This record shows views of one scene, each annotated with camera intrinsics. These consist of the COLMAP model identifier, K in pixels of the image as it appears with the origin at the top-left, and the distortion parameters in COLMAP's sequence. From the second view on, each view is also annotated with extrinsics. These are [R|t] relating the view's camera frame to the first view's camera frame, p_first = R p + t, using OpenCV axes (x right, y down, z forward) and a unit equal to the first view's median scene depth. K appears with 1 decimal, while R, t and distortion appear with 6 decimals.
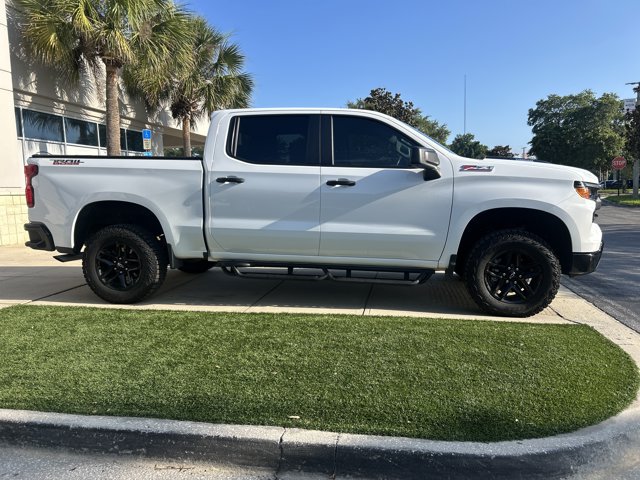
lens RADIAL K [[481.0, 0, 323.0], [0, 481.0, 237.4], [0, 0, 1]] dist [0.048830, -0.051286]
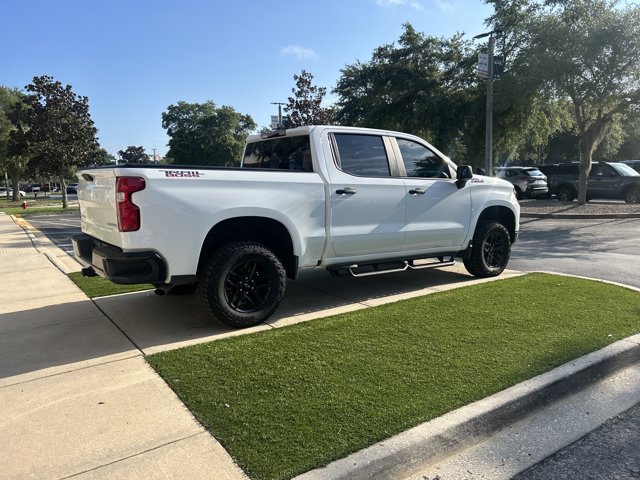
lens RADIAL K [[481.0, 0, 323.0], [0, 481.0, 237.4], [0, 0, 1]] dist [0.048830, -0.051286]
pose [[0.715561, -0.087051, 0.693105, -0.985318], [0.086487, 0.995611, 0.035756, -0.057056], [-0.693176, 0.034360, 0.719949, 0.241841]]
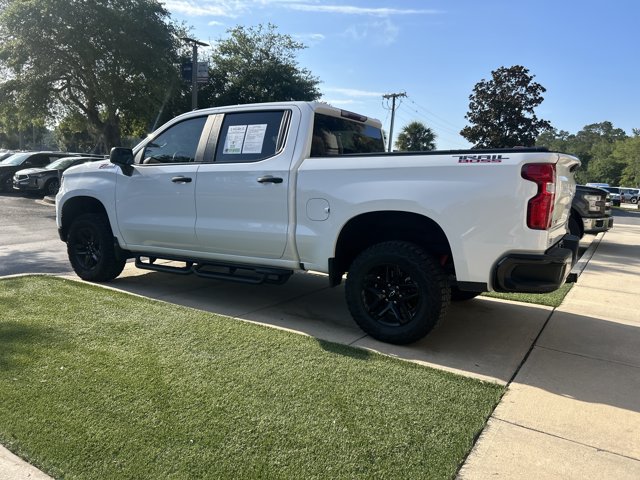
lens RADIAL K [[483.1, 0, 321.8], [0, 483.1, 244.6], [0, 0, 1]] dist [0.040148, -0.039504]
pose [[-0.921720, -0.073744, 0.380780, -0.570921], [0.017584, 0.972804, 0.230961, -0.252119], [-0.387456, 0.219577, -0.895357, 2.191948]]
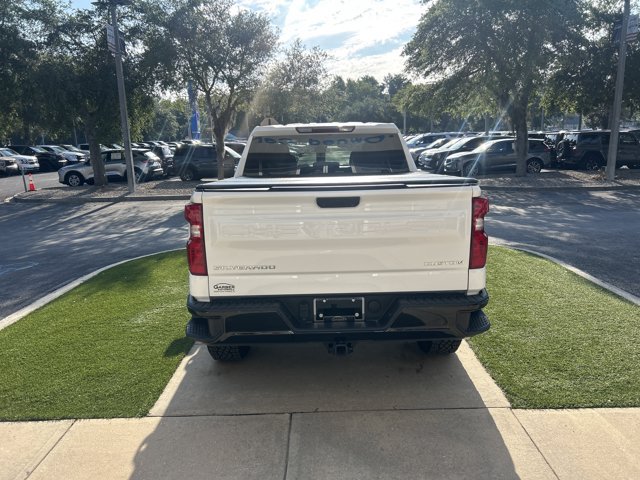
lens RADIAL K [[481.0, 0, 323.0], [0, 481.0, 237.4], [0, 0, 1]] dist [0.048830, -0.051286]
pose [[-0.164111, -0.172193, 0.971297, -1.229920], [0.131429, 0.972051, 0.194533, -0.256920], [-0.977647, 0.159582, -0.136893, 1.362824]]
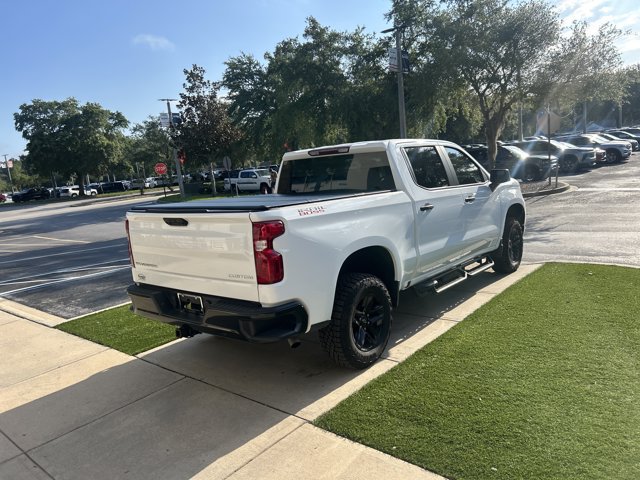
lens RADIAL K [[481.0, 0, 323.0], [0, 481.0, 237.4], [0, 0, 1]] dist [0.048830, -0.051286]
pose [[0.510918, -0.164695, 0.843705, -1.200801], [0.172669, 0.981134, 0.086959, -0.182874], [-0.842109, 0.101253, 0.529717, 0.622050]]
